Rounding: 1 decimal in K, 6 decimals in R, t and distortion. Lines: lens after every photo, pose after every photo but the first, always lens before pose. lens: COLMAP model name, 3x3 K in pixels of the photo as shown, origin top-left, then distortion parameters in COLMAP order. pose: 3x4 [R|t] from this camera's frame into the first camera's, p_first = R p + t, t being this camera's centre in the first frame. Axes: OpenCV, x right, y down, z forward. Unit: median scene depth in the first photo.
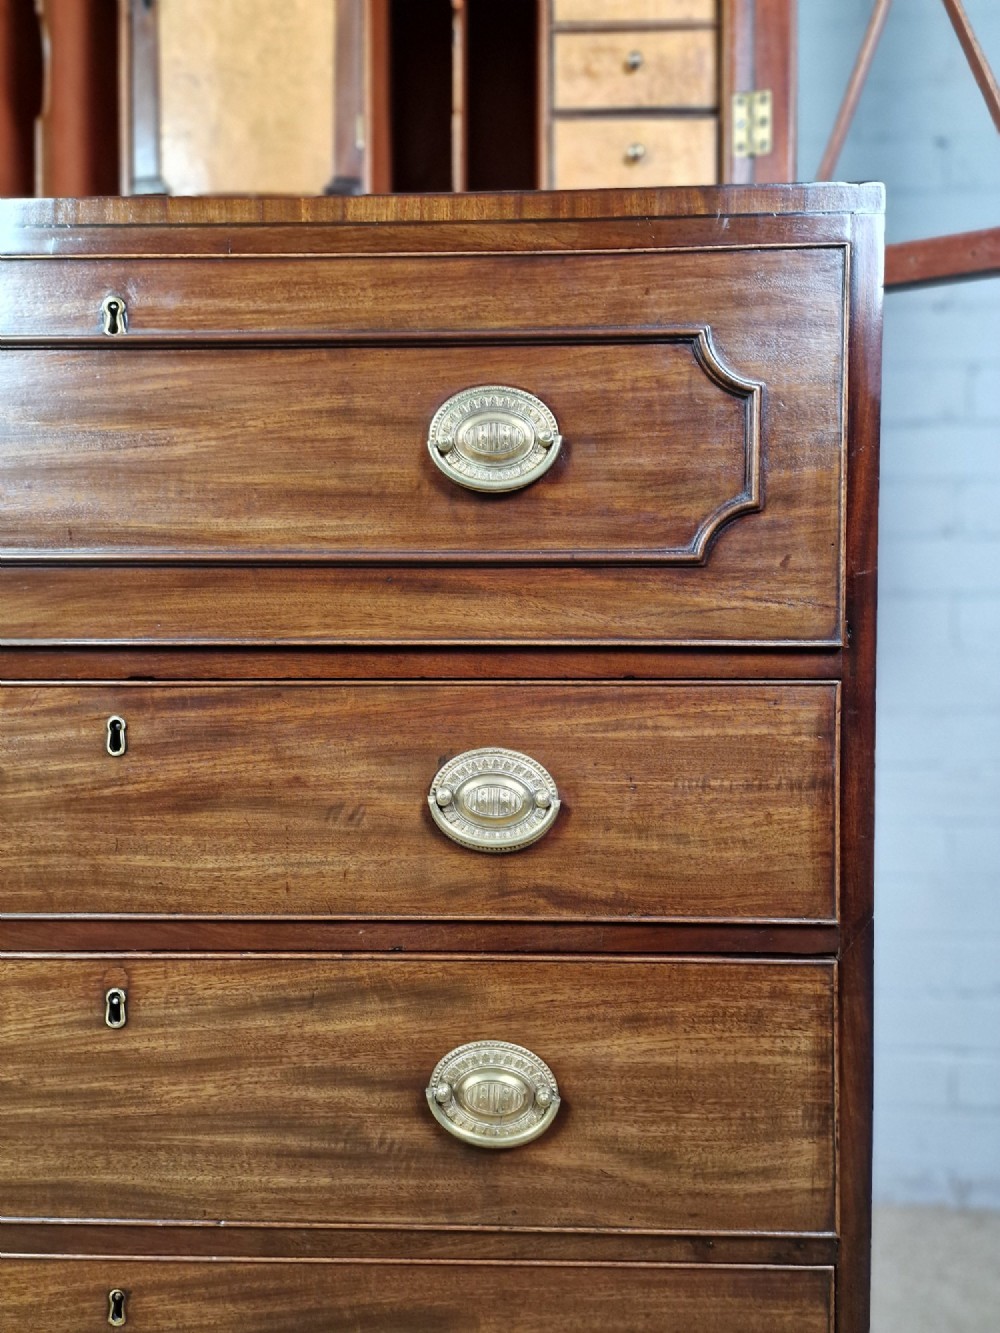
lens RADIAL K [[878.6, 0, 499.8], [0, 878.6, 690.4], [0, 0, 1]] dist [0.048164, -0.065931]
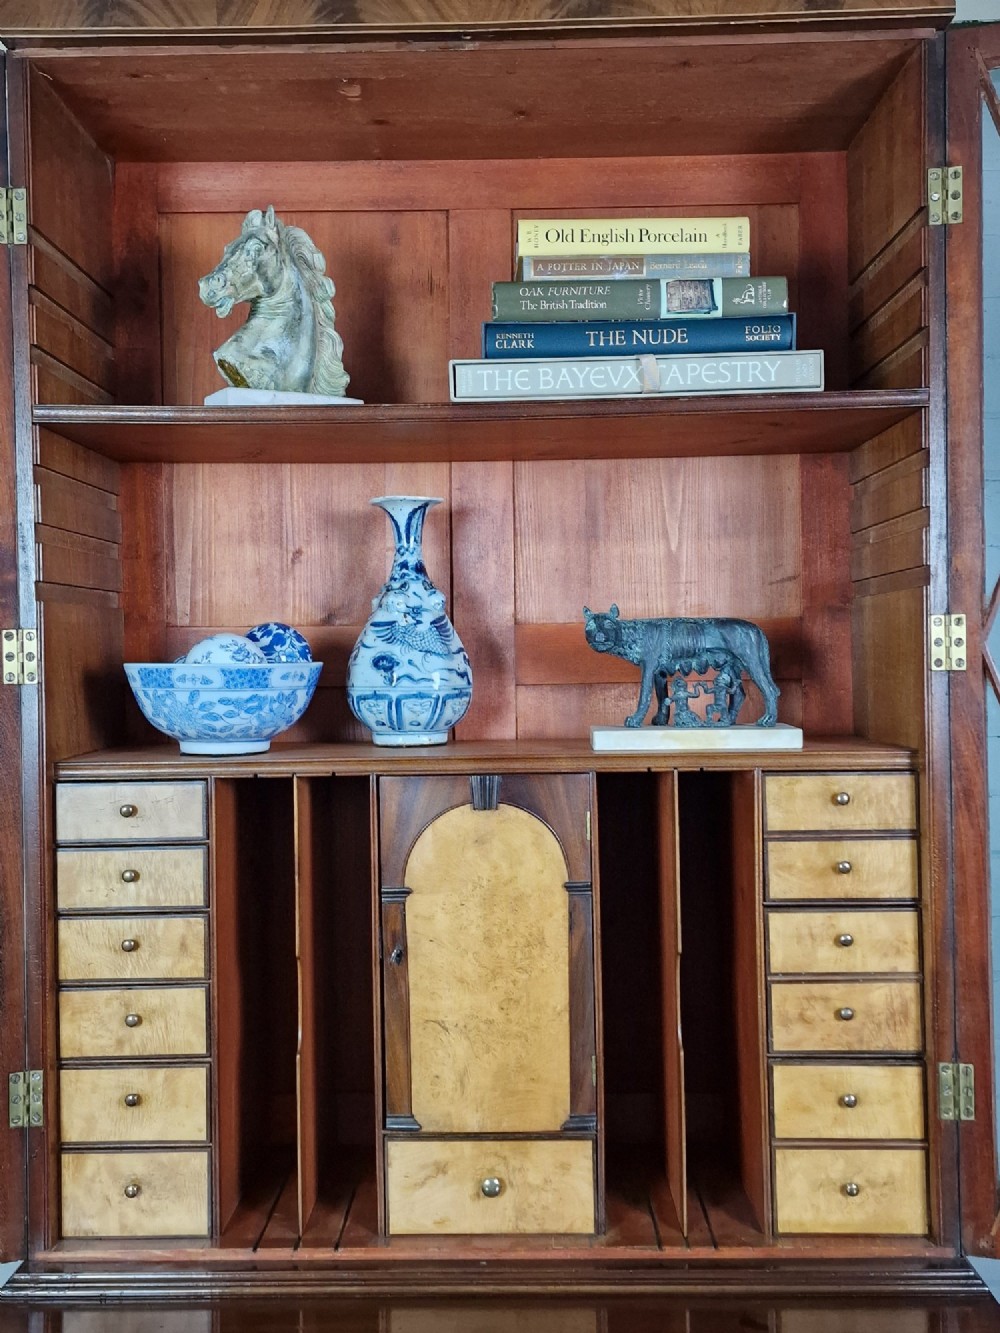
lens RADIAL K [[1329.9, 0, 493.7], [0, 1329.9, 641.4], [0, 0, 1]] dist [0.111556, -0.119742]
pose [[0.999895, -0.014361, 0.001728, -0.404709], [0.014405, 0.999464, -0.029394, -1.628435], [-0.001305, 0.029416, 0.999566, -0.989920]]
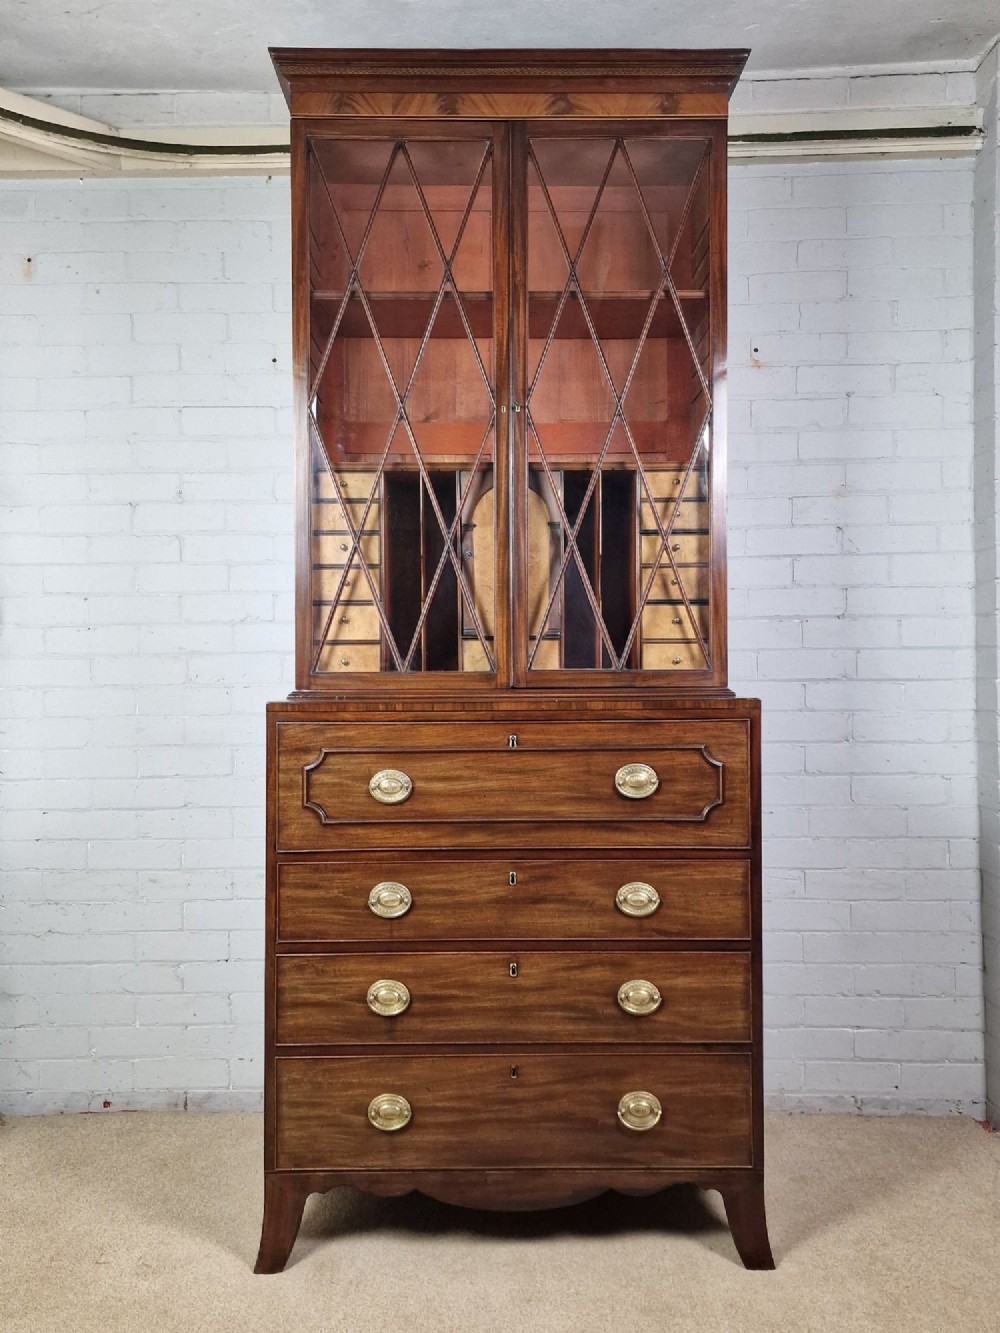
lens RADIAL K [[1170.7, 0, 503.6], [0, 1170.7, 658.8], [0, 0, 1]] dist [0.081835, -0.067183]
pose [[0.999474, -0.003821, 0.032218, -0.597628], [0.004995, 0.999324, -0.036427, -0.560972], [-0.032057, 0.036569, 0.998817, -3.071271]]
